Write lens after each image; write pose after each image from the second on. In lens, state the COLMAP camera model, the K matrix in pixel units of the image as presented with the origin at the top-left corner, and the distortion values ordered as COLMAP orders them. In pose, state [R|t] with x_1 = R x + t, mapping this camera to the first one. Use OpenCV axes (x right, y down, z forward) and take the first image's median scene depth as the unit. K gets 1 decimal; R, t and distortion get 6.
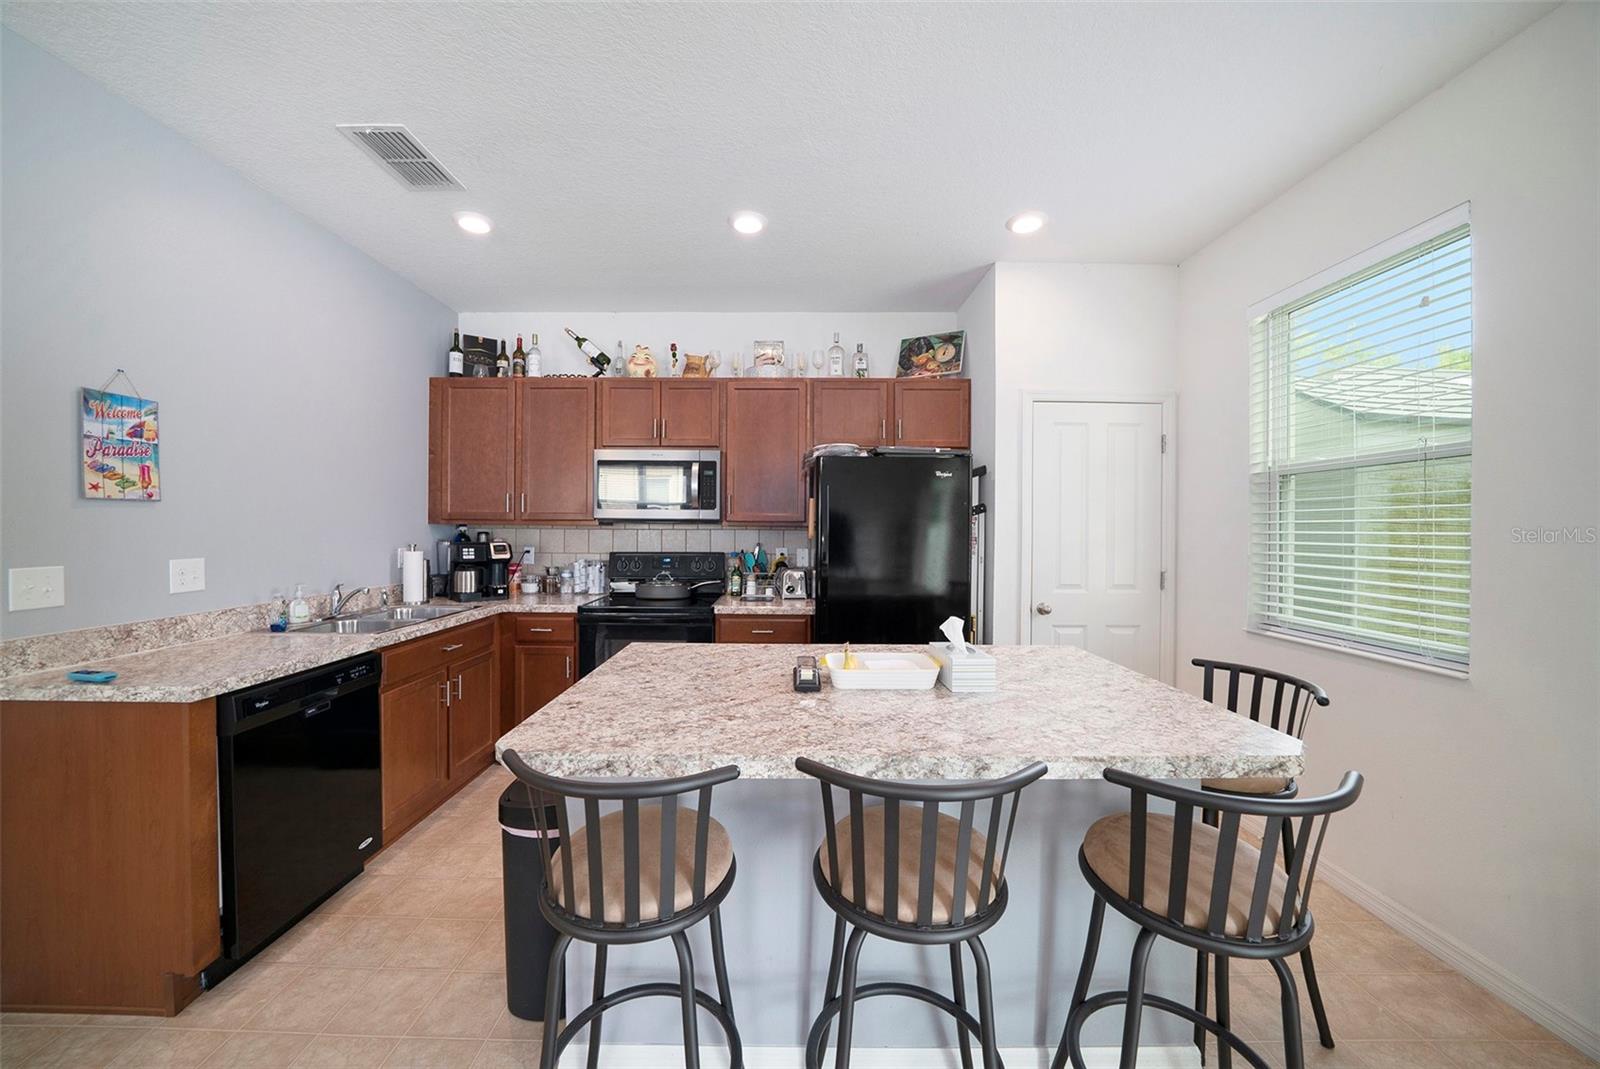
lens RADIAL K [[567.3, 0, 783.4], [0, 567.3, 523.8], [0, 0, 1]] dist [-0.014484, -0.000057]
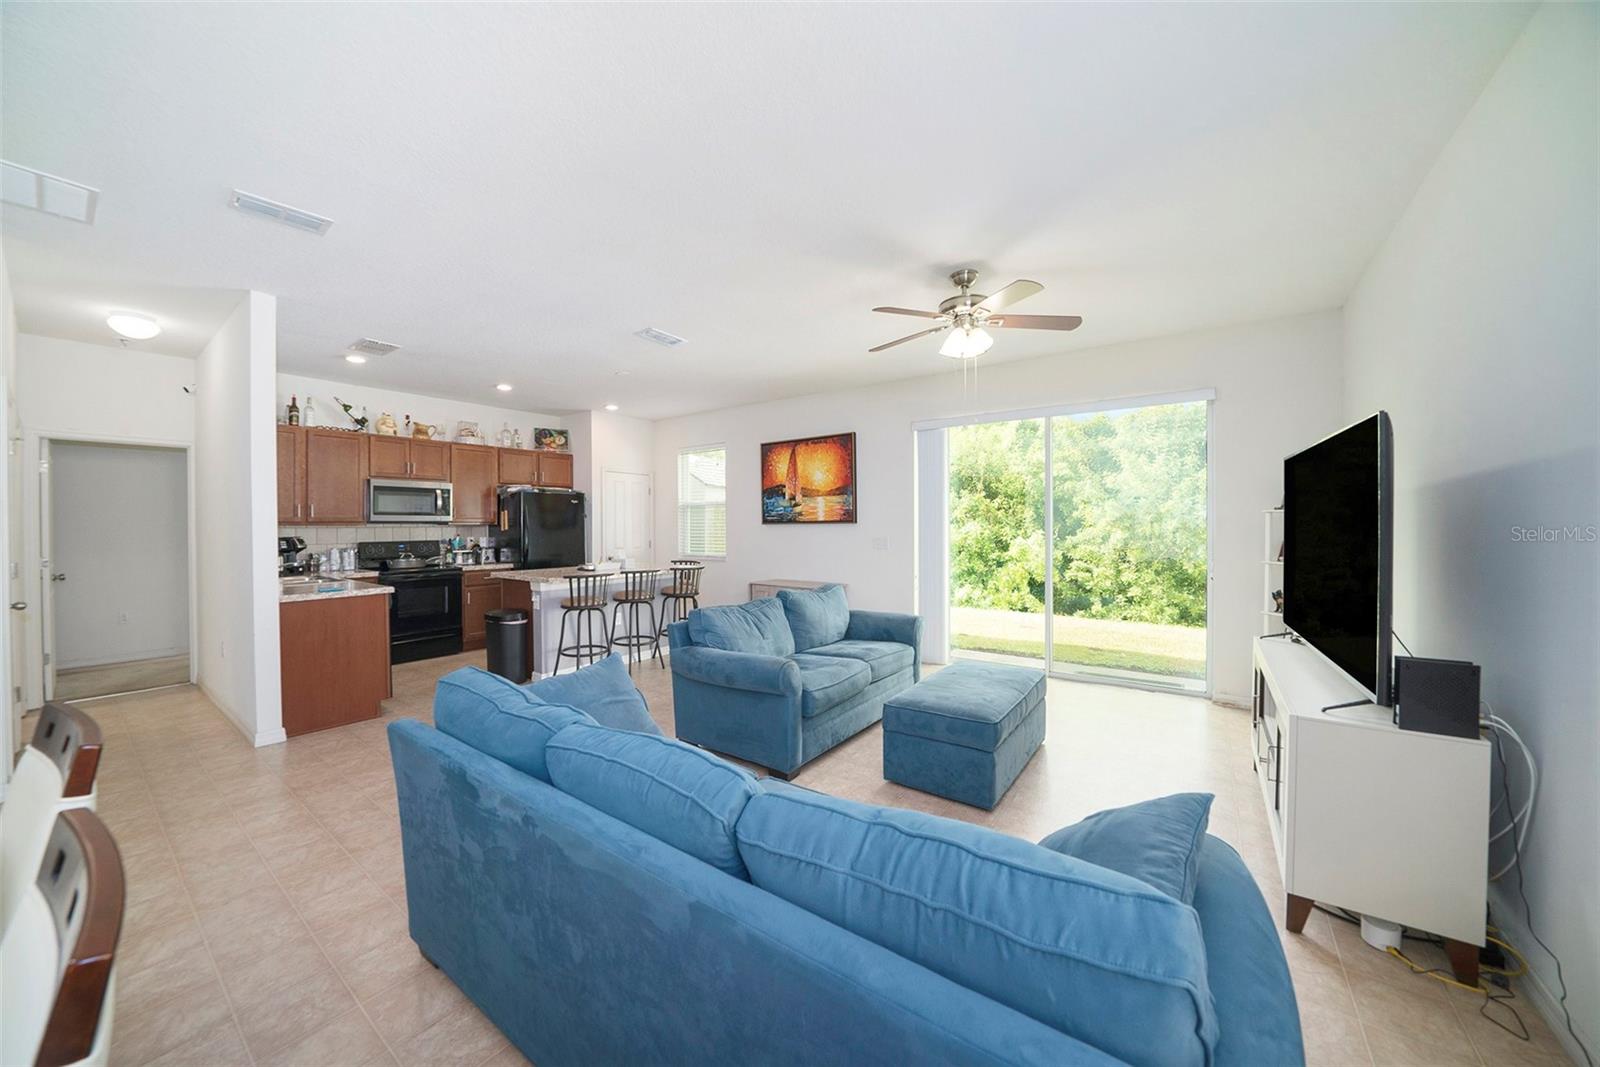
lens RADIAL K [[567.3, 0, 783.4], [0, 567.3, 522.8], [0, 0, 1]] dist [-0.014484, -0.000057]
pose [[0.606651, -0.007066, 0.794937, -0.871862], [0.004043, 0.999975, 0.005804, -0.008514], [-0.794958, -0.000307, 0.606665, -0.911098]]
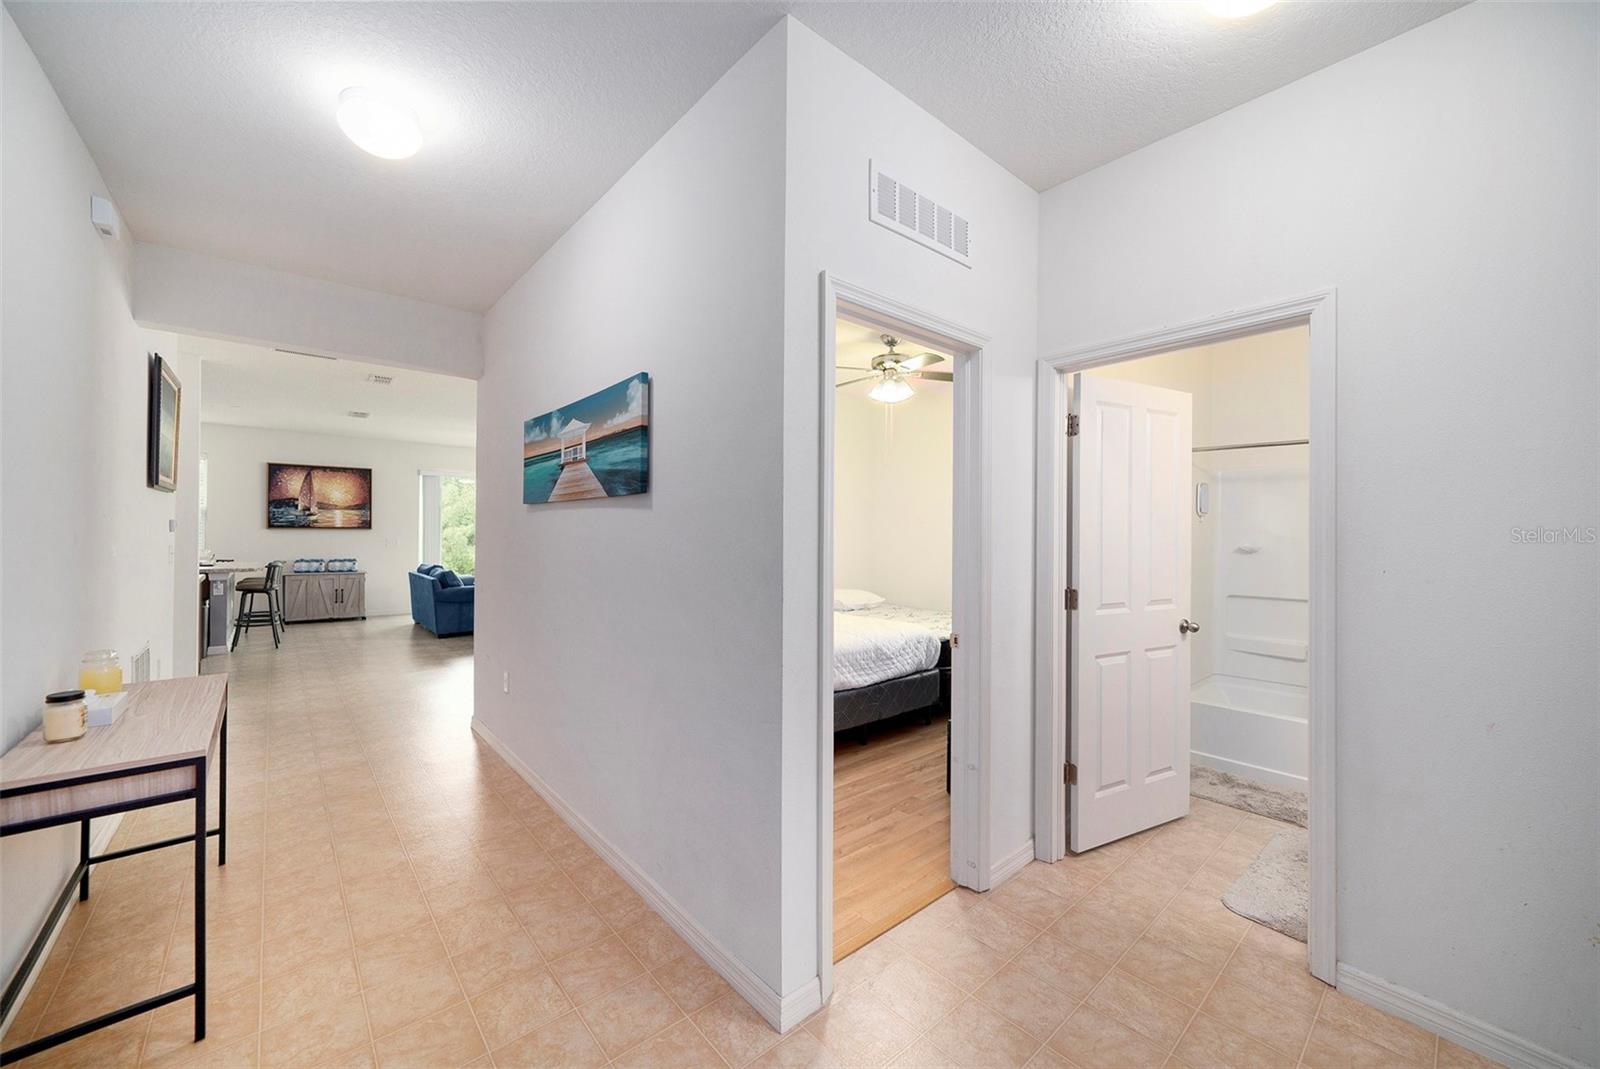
lens RADIAL K [[607.2, 0, 800.0], [0, 607.2, 534.5], [0, 0, 1]] dist [-0.000085, 0.000041]
pose [[-0.651753, -0.011888, 0.758338, -2.735360], [-0.018380, 0.999831, -0.000124, -0.008205], [-0.758208, -0.014019, -0.651862, 0.279026]]
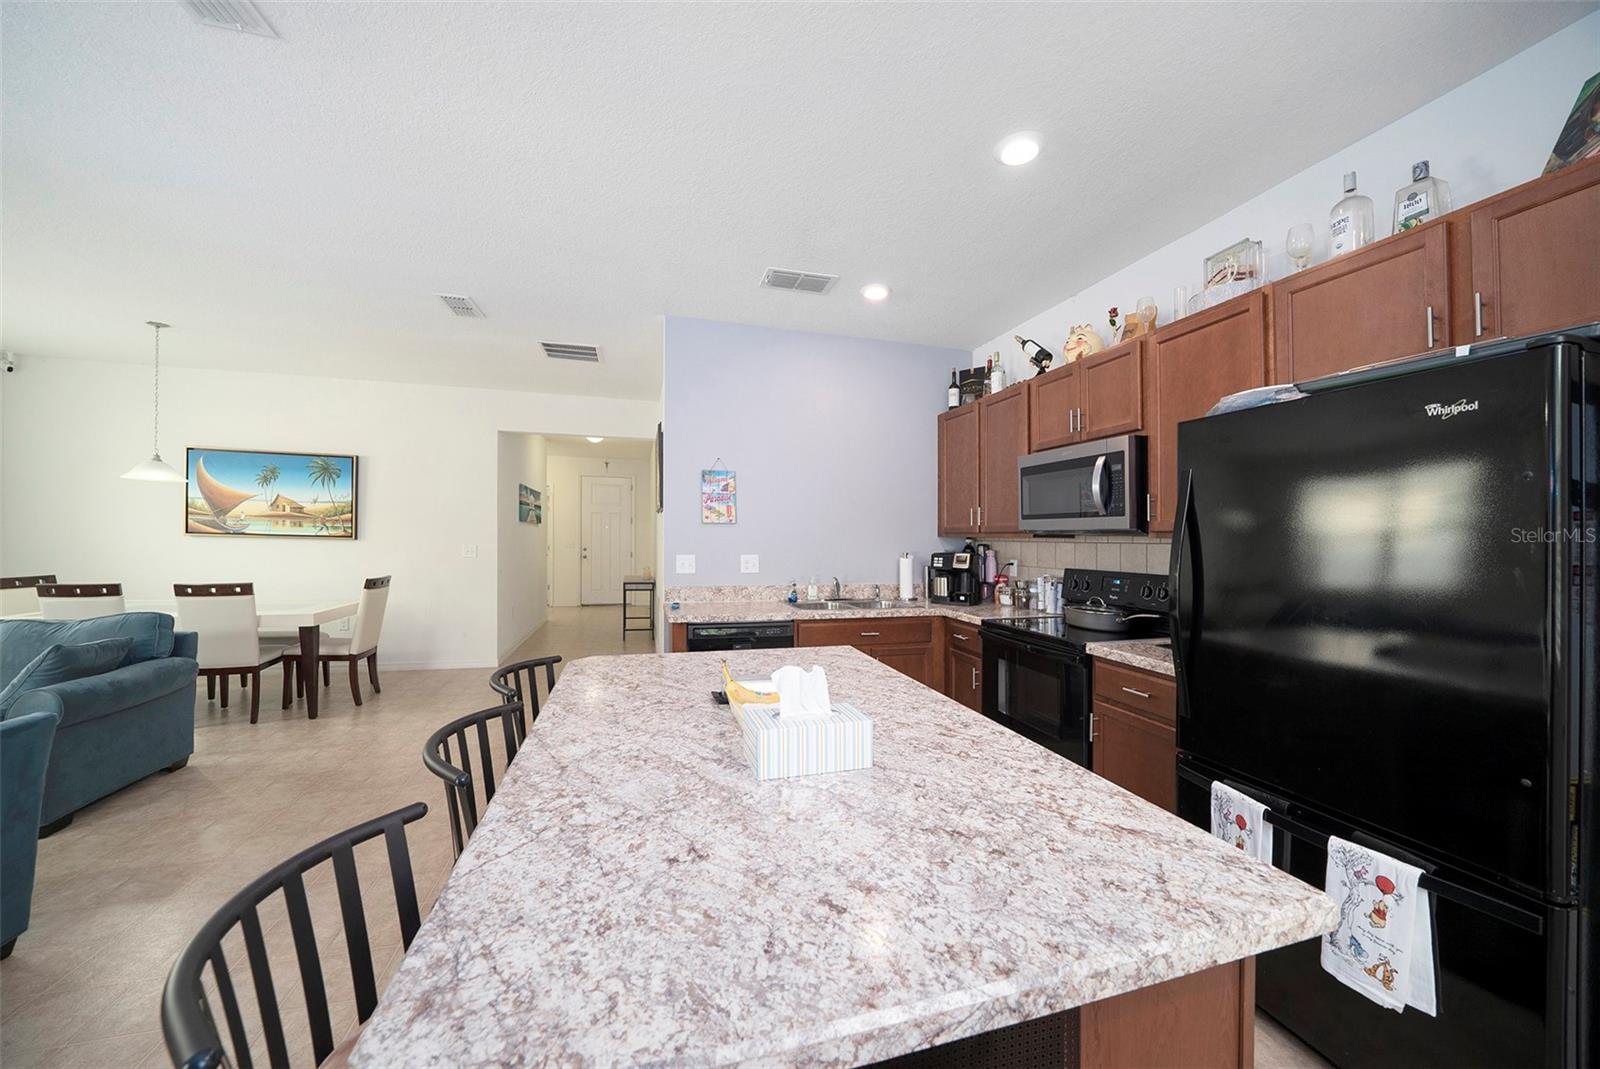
lens RADIAL K [[565.7, 0, 797.1], [0, 565.7, 534.5], [0, 0, 1]] dist [-0.023653, 0.000057]
pose [[0.276873, -0.005698, -0.960890, 0.444789], [-0.005487, 0.999957, -0.007511, 0.006195], [0.960891, 0.007352, 0.276830, 0.373866]]
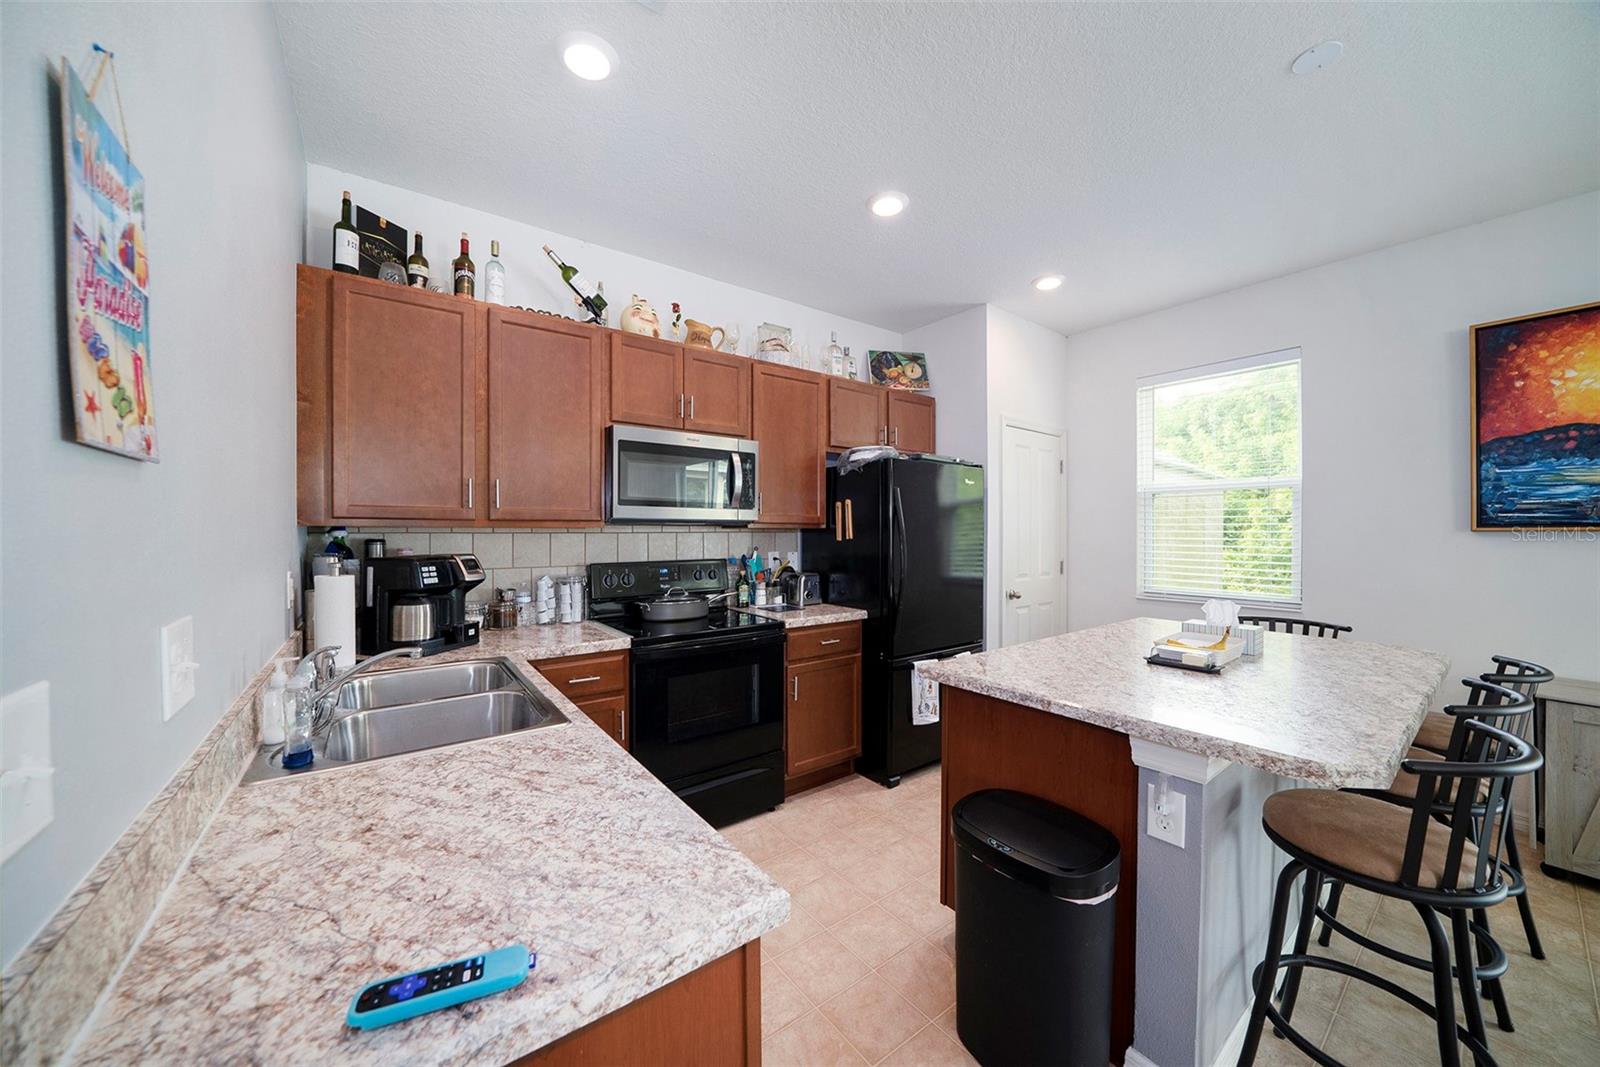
lens RADIAL K [[555.4, 0, 793.9], [0, 555.4, 530.7], [0, 0, 1]] dist [-0.012127, 0.000027]
pose [[0.803763, -0.006424, 0.594914, -0.551867], [0.000262, 0.999945, 0.010444, -0.001129], [-0.594949, -0.008239, 0.803721, 0.269580]]
